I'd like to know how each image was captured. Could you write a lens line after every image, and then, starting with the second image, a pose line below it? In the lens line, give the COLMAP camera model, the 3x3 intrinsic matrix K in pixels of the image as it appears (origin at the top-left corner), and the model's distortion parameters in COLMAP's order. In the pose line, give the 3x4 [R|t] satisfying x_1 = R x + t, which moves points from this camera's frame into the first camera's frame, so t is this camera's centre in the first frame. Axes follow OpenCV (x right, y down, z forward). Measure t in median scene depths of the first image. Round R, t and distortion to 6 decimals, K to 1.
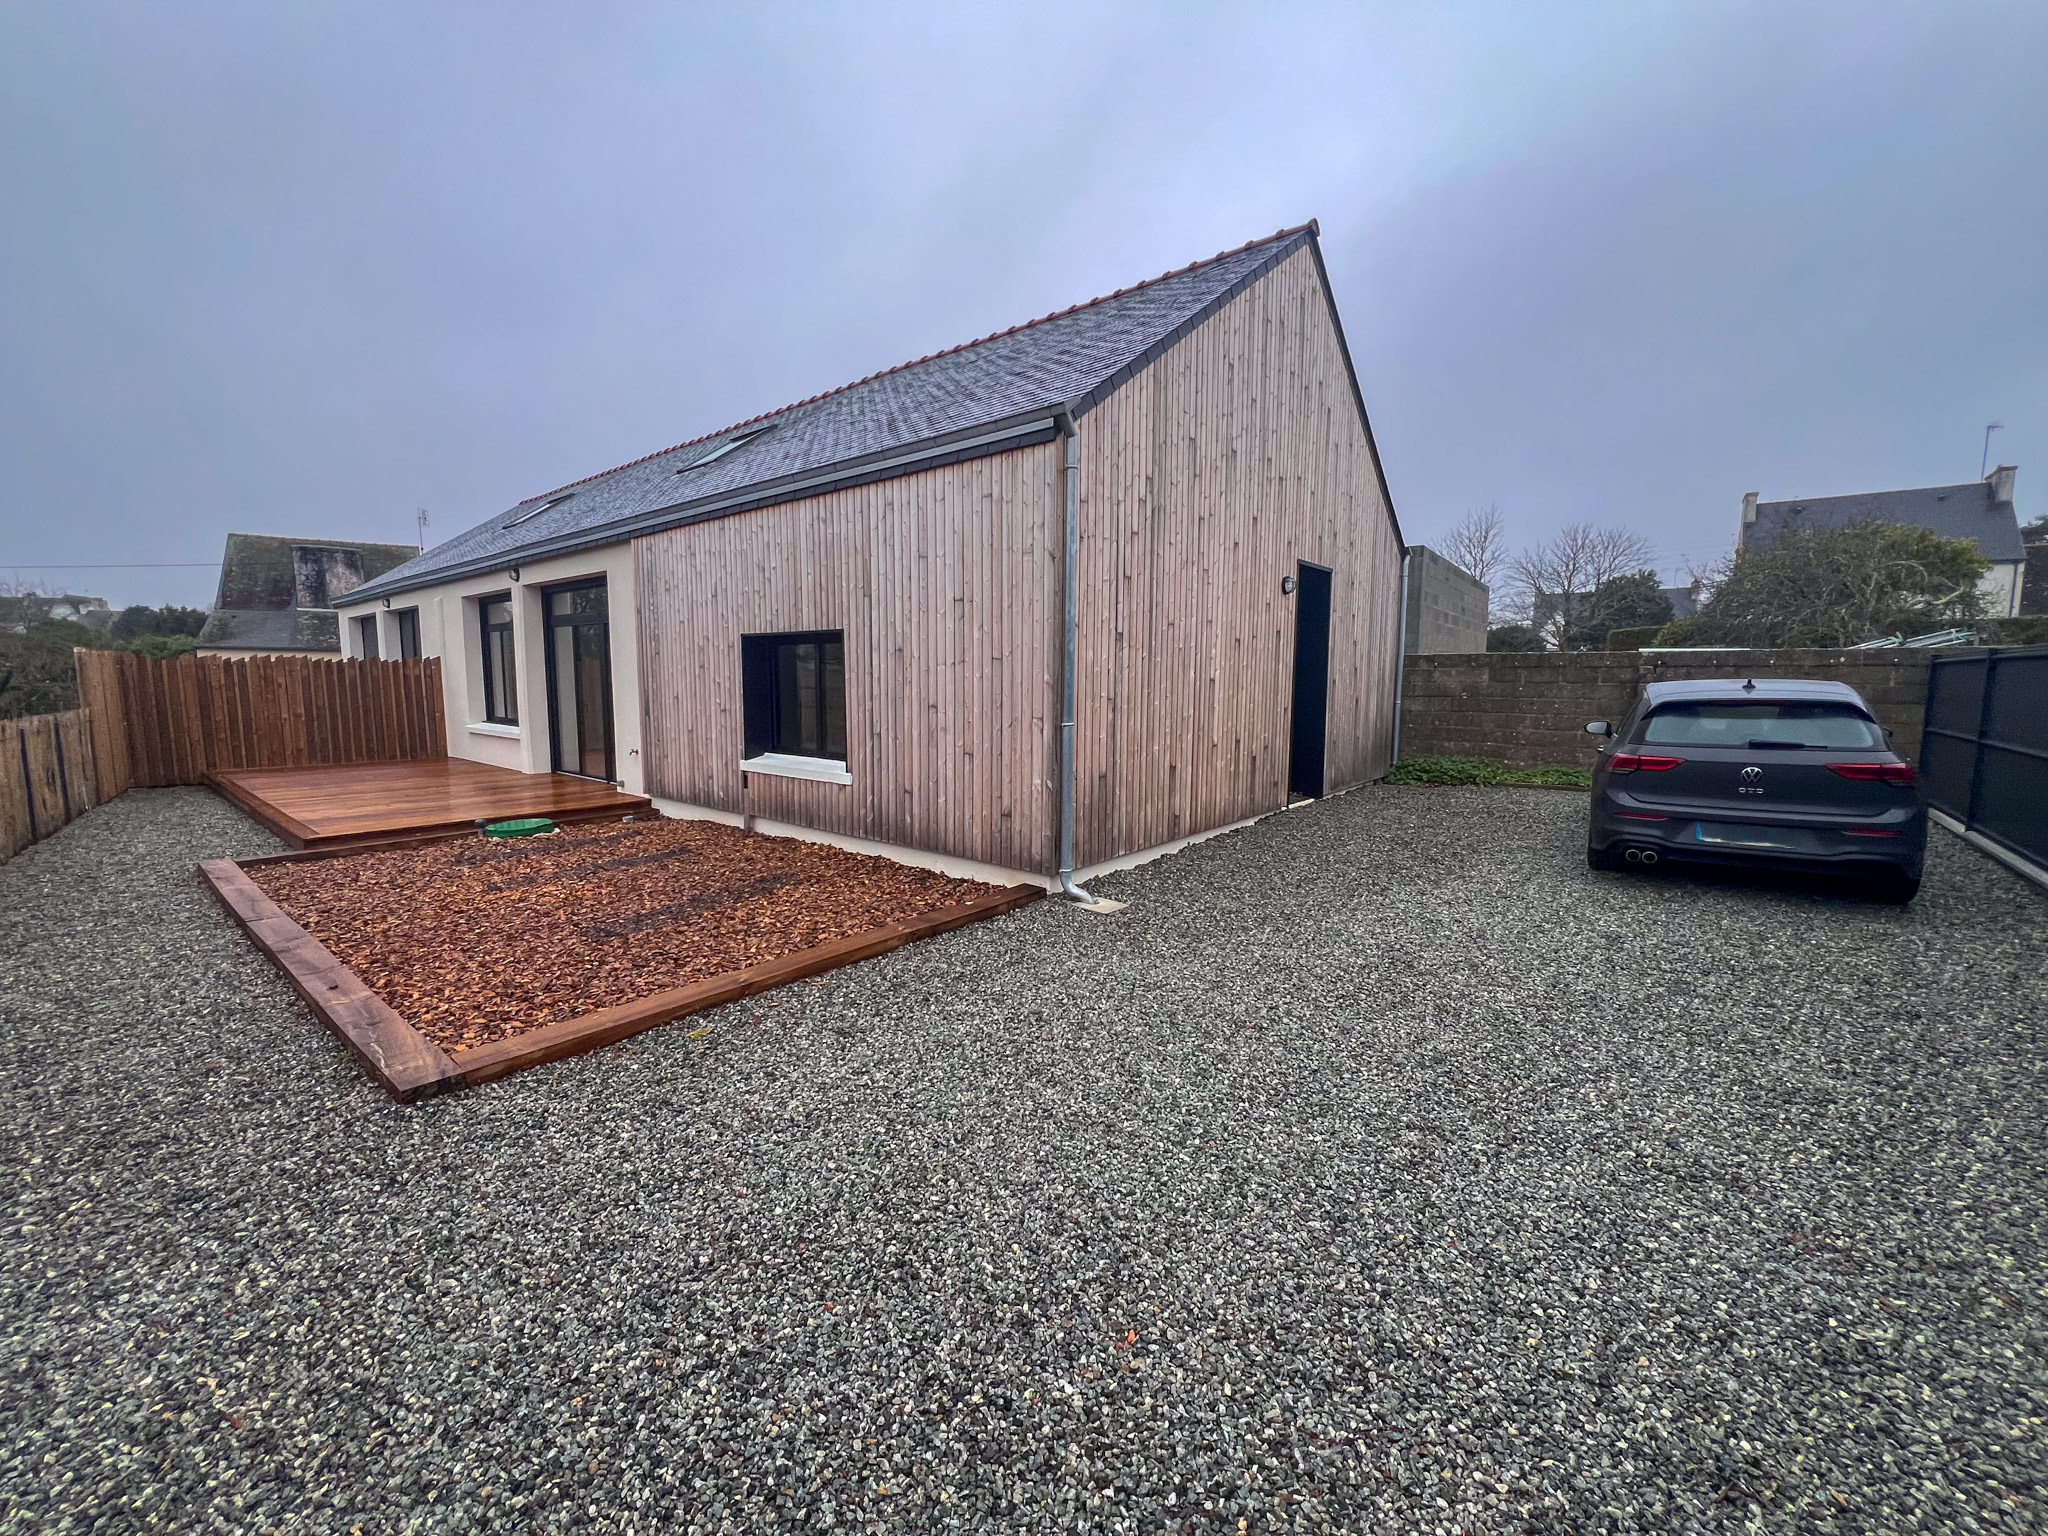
lens RADIAL K [[815.2, 0, 1021.6], [0, 815.2, 767.7], [0, 0, 1]] dist [-0.002172, 0.000729]
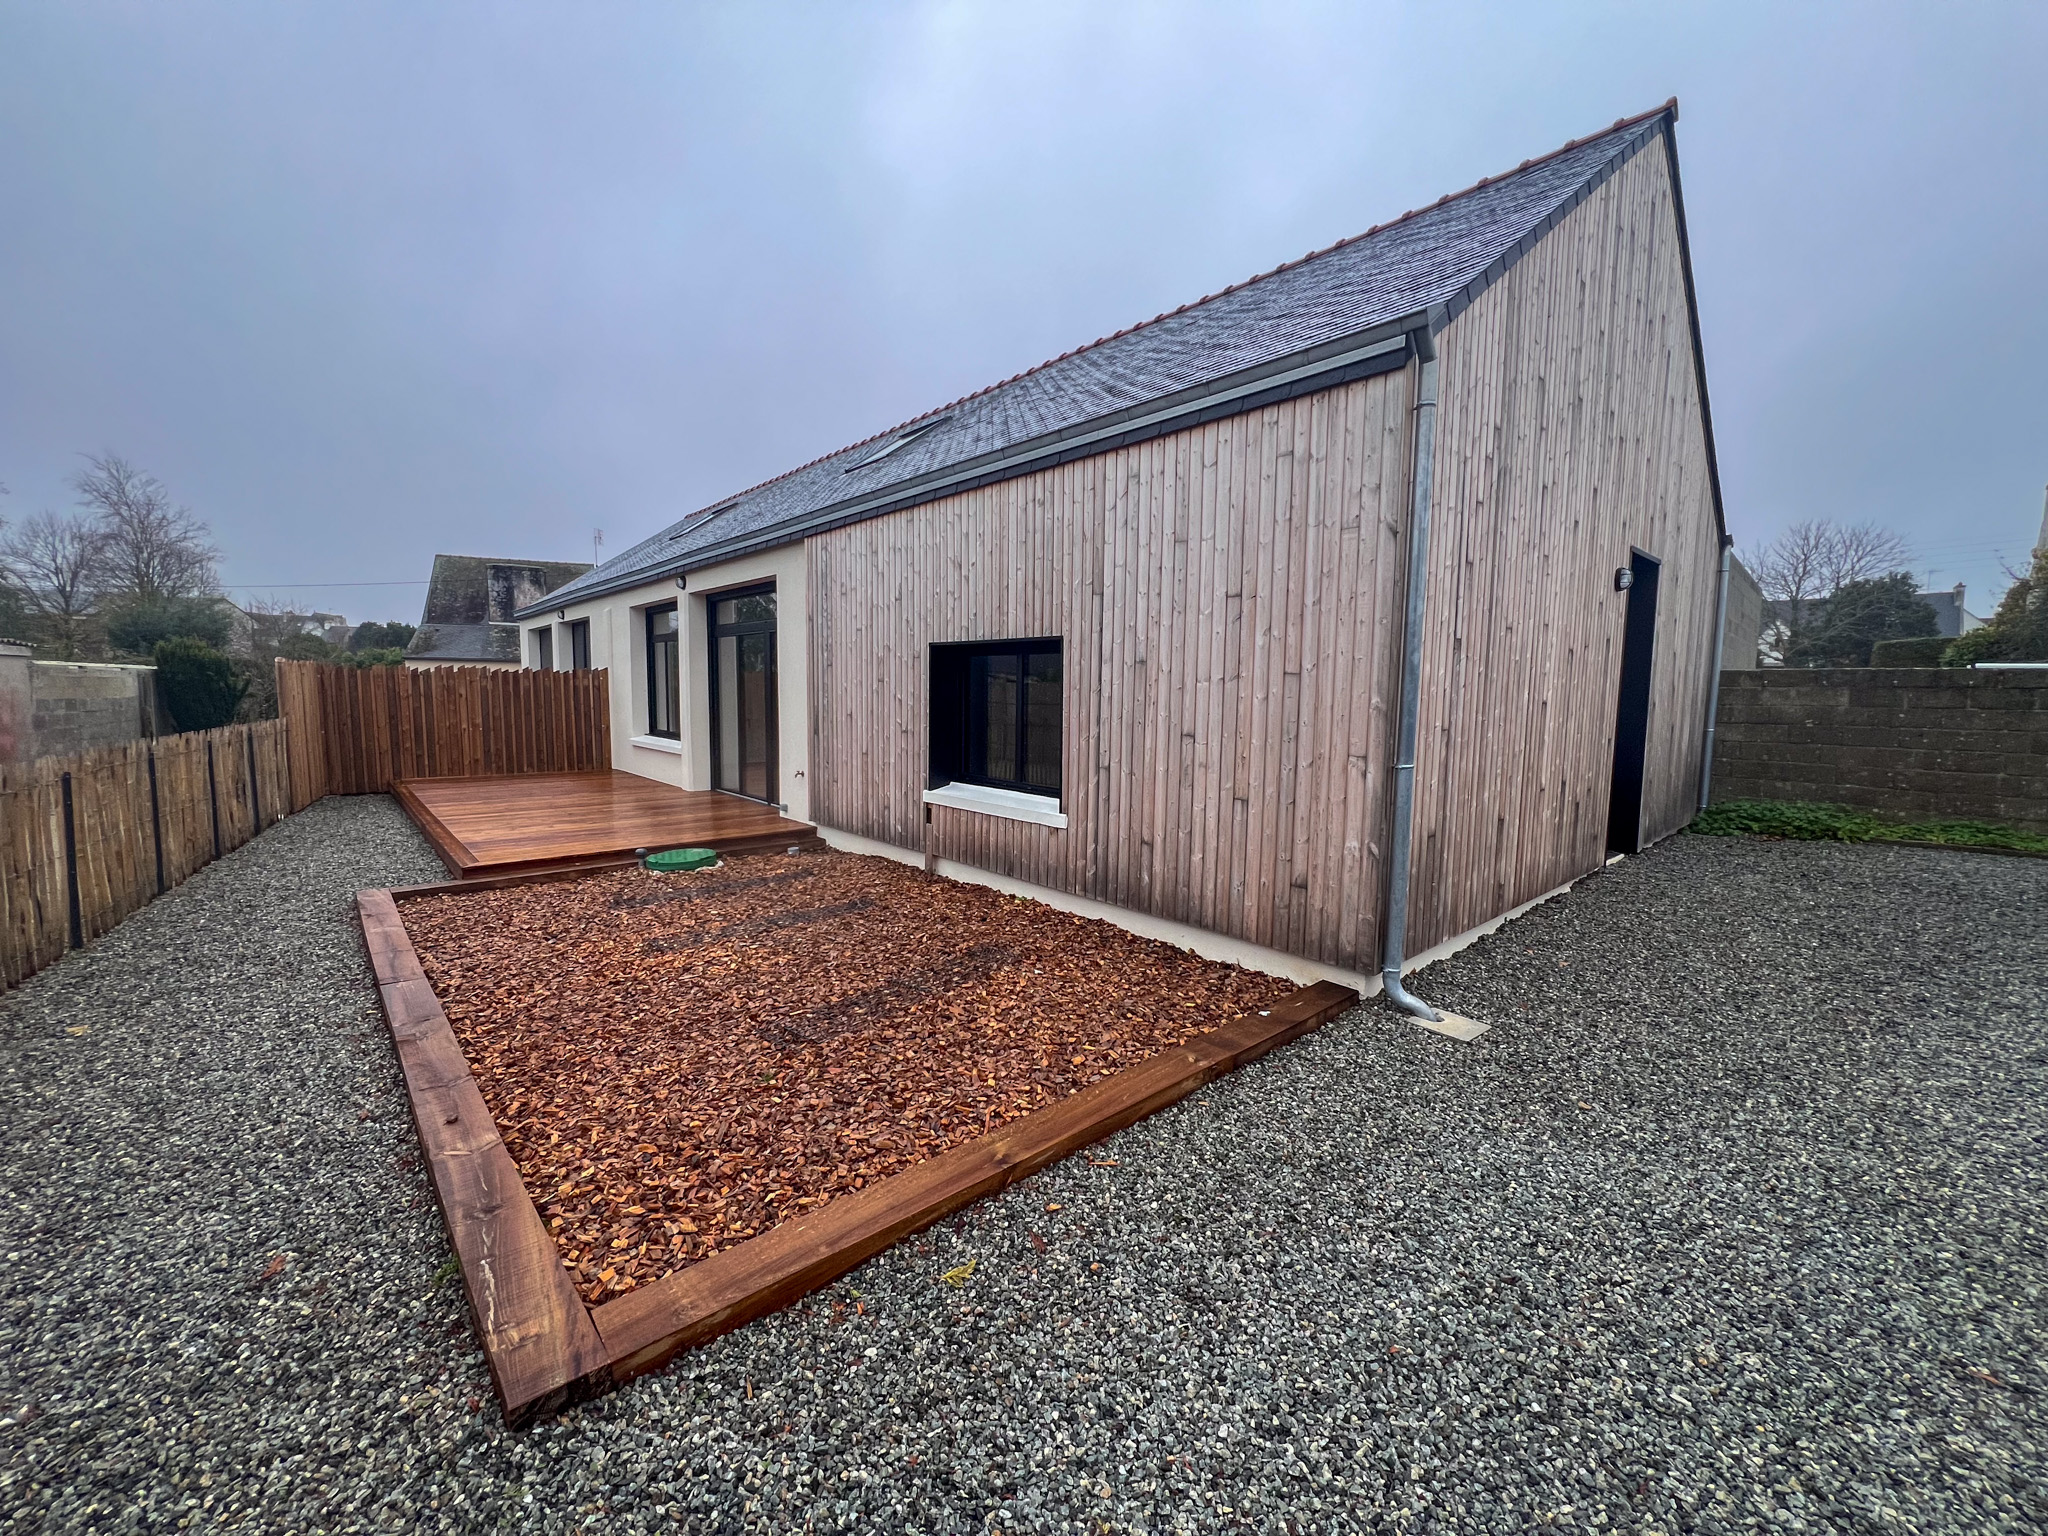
lens RADIAL K [[815.2, 0, 1021.6], [0, 815.2, 767.7], [0, 0, 1]] dist [-0.002172, 0.000729]
pose [[0.988635, 0.022204, -0.148687, -0.127956], [-0.024544, 0.999602, -0.013923, -0.025704], [0.148318, 0.017415, 0.988786, 0.186297]]
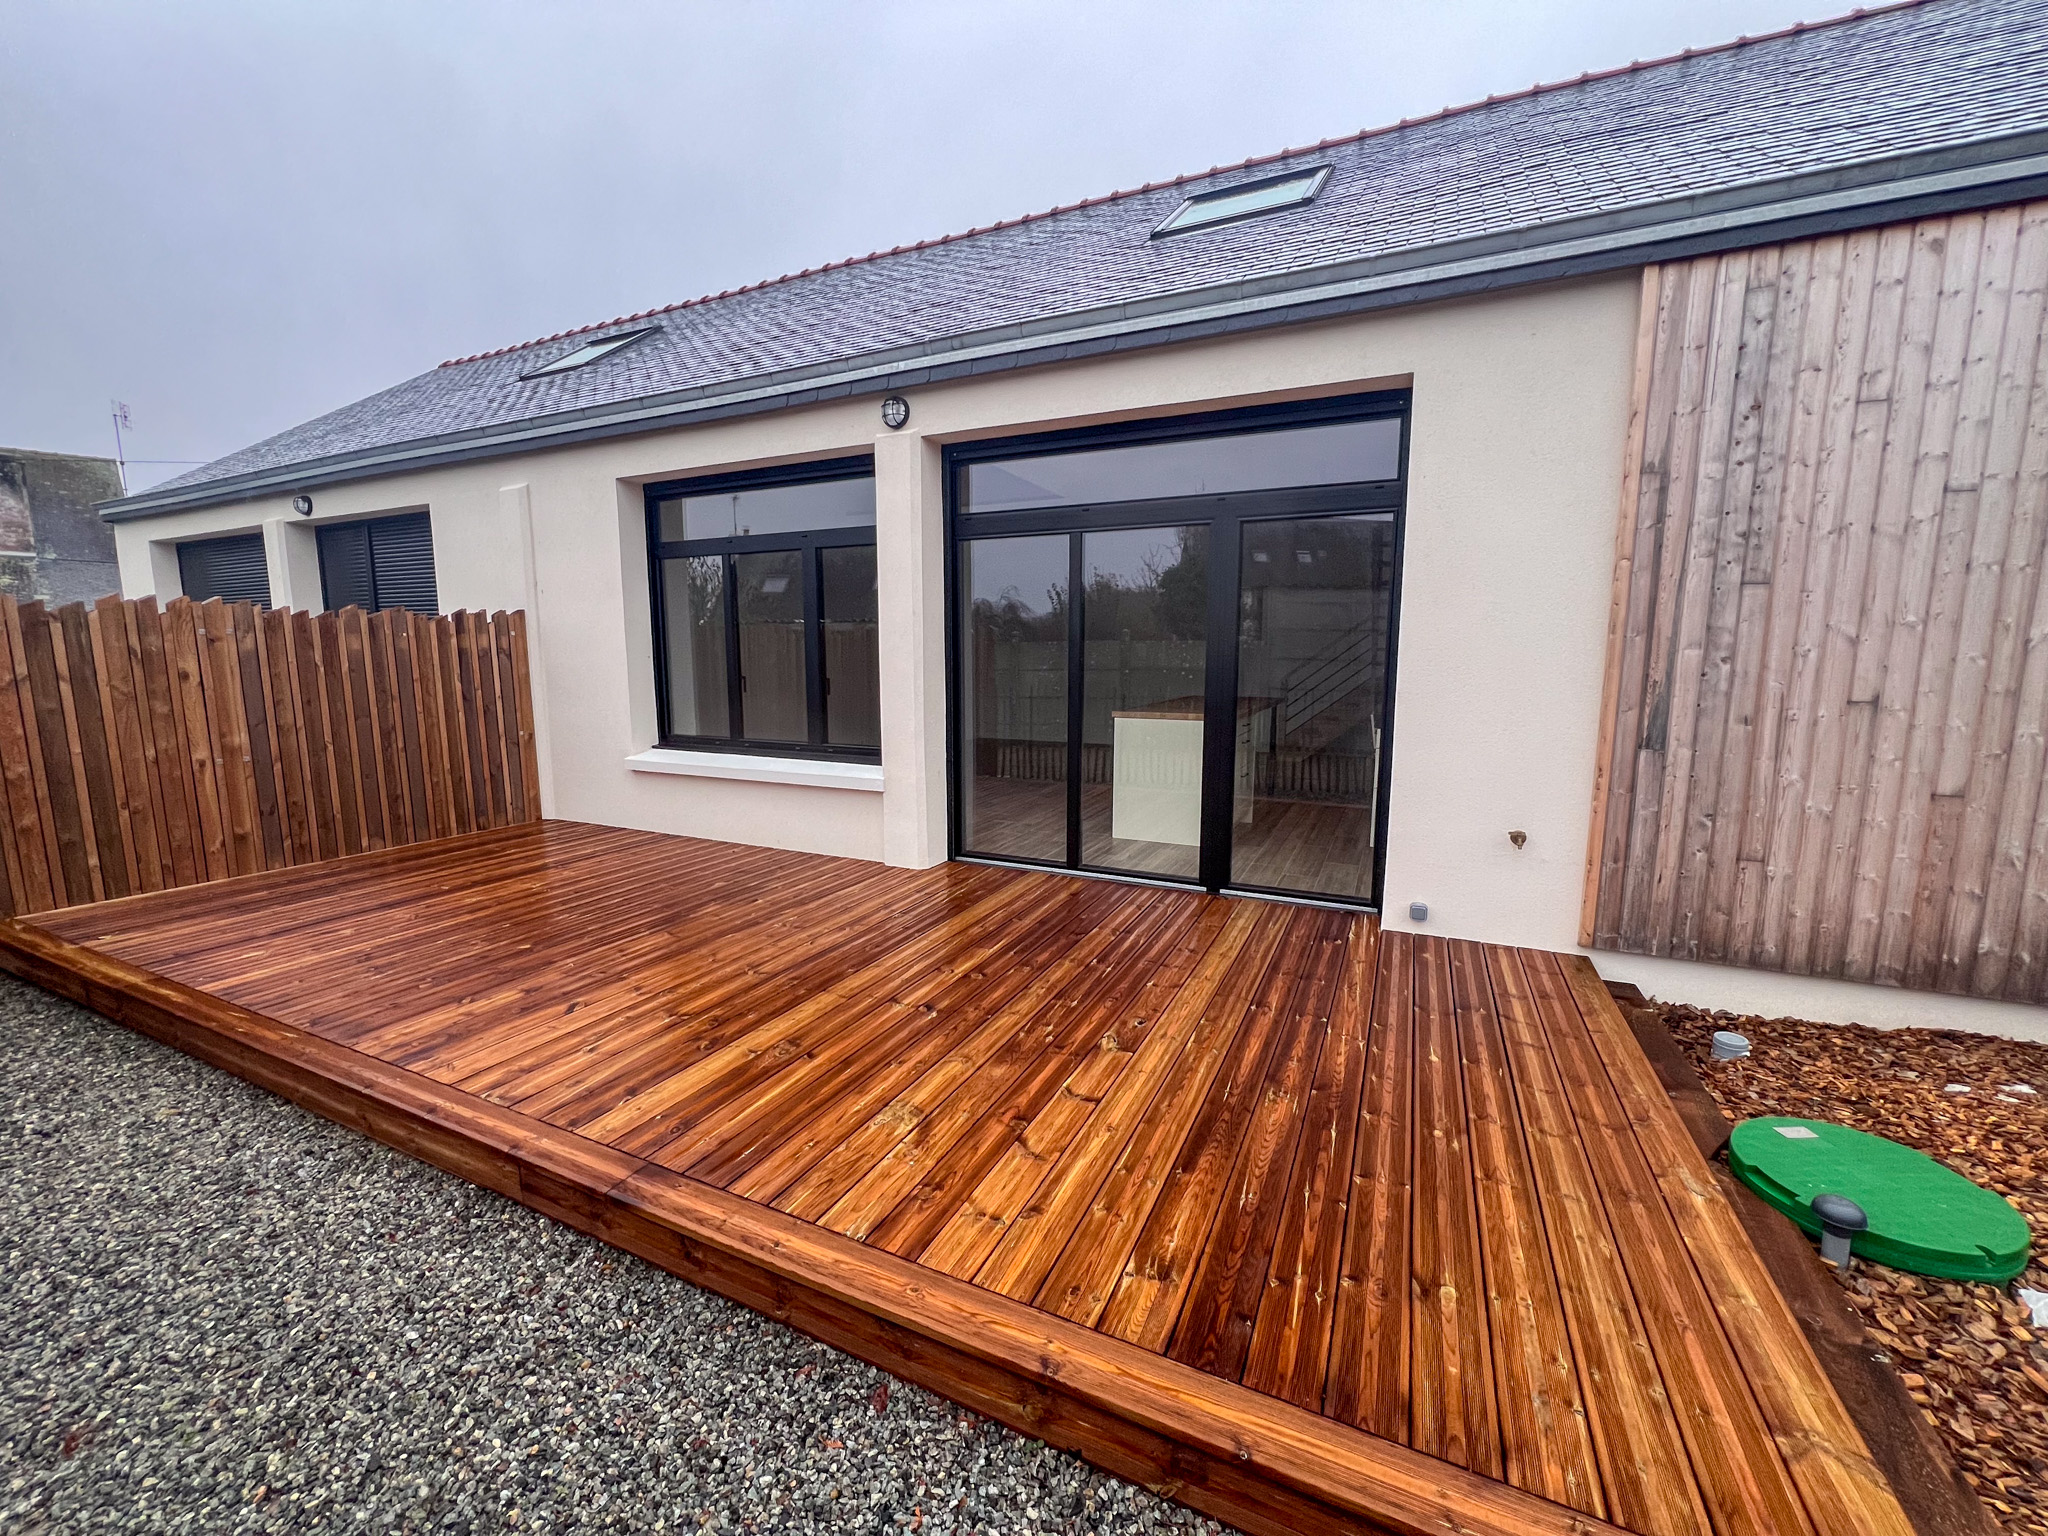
lens RADIAL K [[815.2, 0, 1021.6], [0, 815.2, 767.7], [0, 0, 1]] dist [-0.002172, 0.000729]
pose [[0.967644, -0.041521, 0.248878, -1.045981], [0.033649, 0.998792, 0.035803, -0.098320], [-0.250064, -0.026270, 0.967873, 0.878191]]
